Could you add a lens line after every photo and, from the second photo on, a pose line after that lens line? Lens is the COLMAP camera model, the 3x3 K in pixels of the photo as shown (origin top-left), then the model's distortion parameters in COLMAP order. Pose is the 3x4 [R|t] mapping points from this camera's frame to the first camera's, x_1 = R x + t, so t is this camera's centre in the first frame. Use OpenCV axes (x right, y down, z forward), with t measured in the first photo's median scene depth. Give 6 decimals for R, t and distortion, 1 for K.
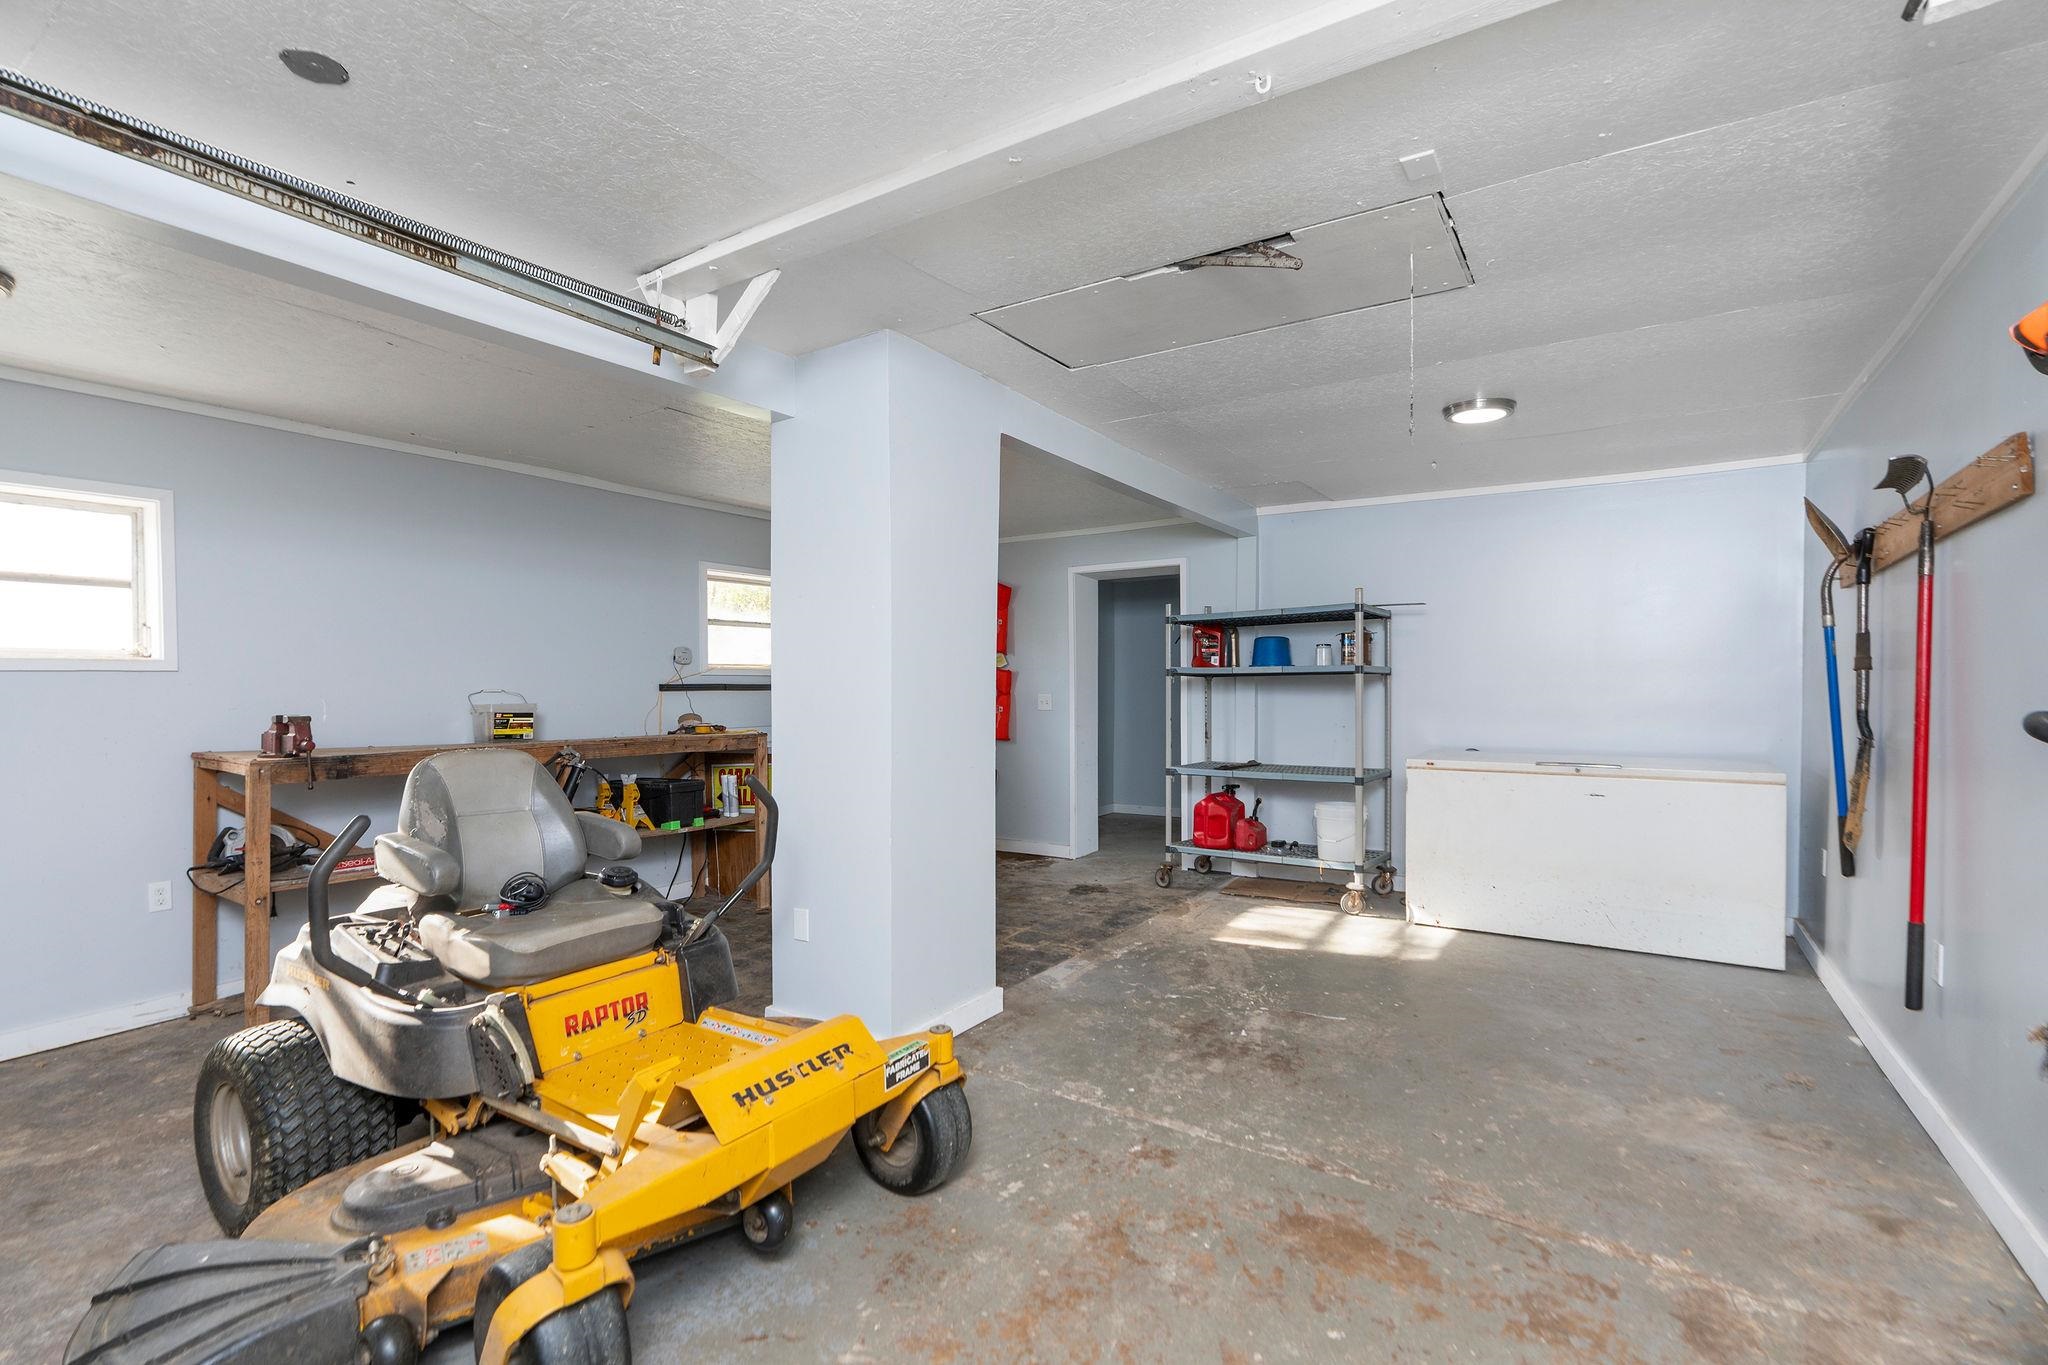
lens RADIAL K [[937.2, 0, 1022.1], [0, 937.2, 687.6], [0, 0, 1]] dist [-0.005301, -0.000519]
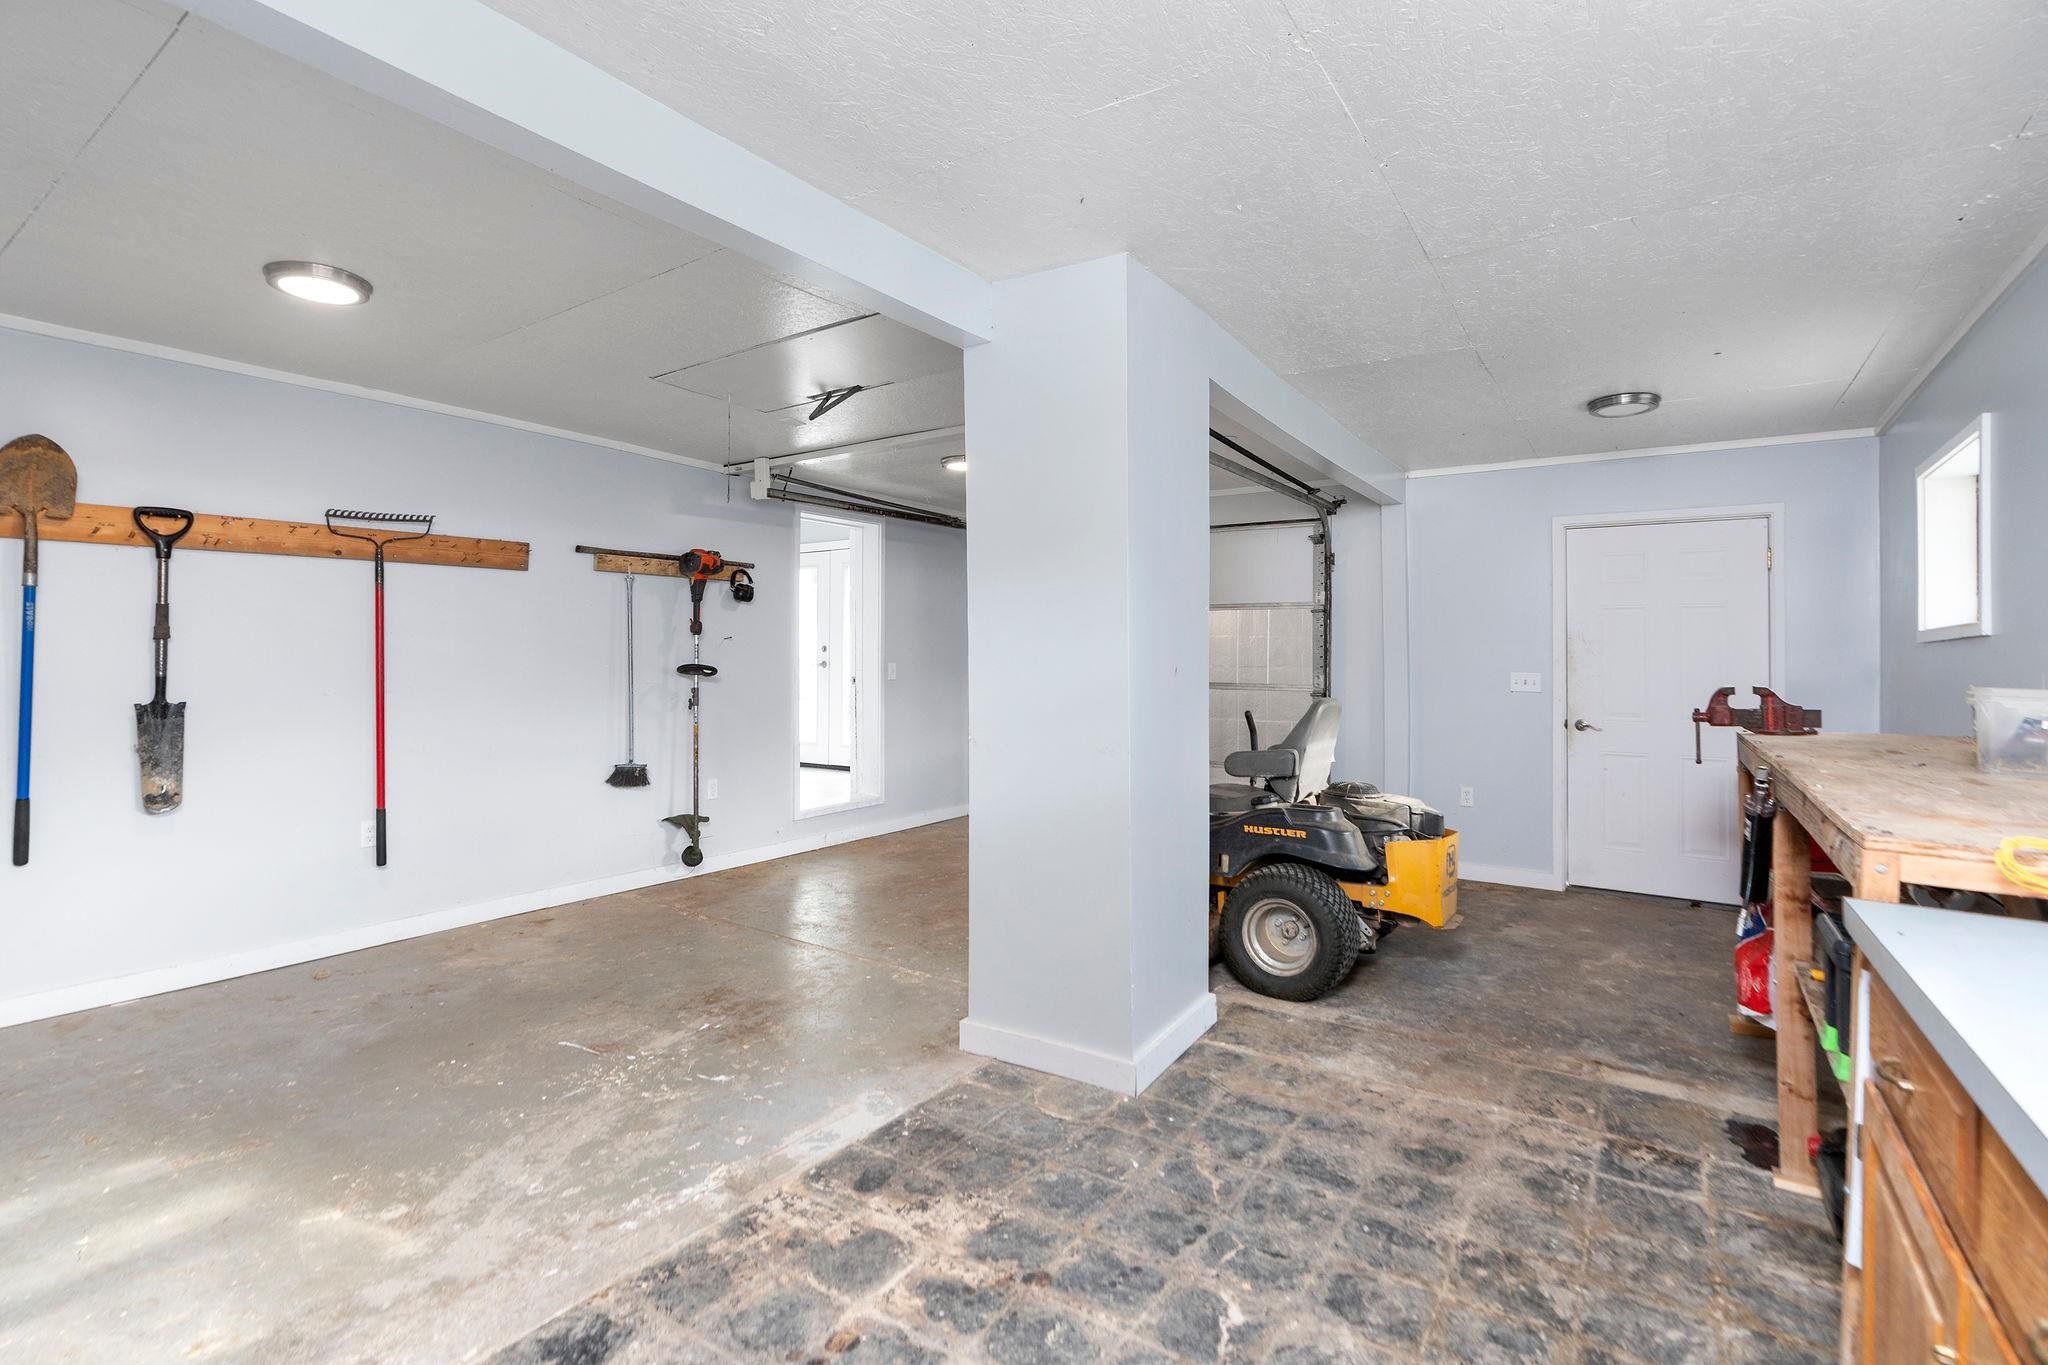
lens RADIAL K [[937.2, 0, 1022.0], [0, 937.2, 671.2], [0, 0, 1]] dist [-0.005301, -0.000519]
pose [[-0.999881, 0.000223, 0.015447, -0.077501], [0.000348, 0.999967, 0.008084, 0.007266], [-0.015445, 0.008089, -0.999848, 1.602393]]
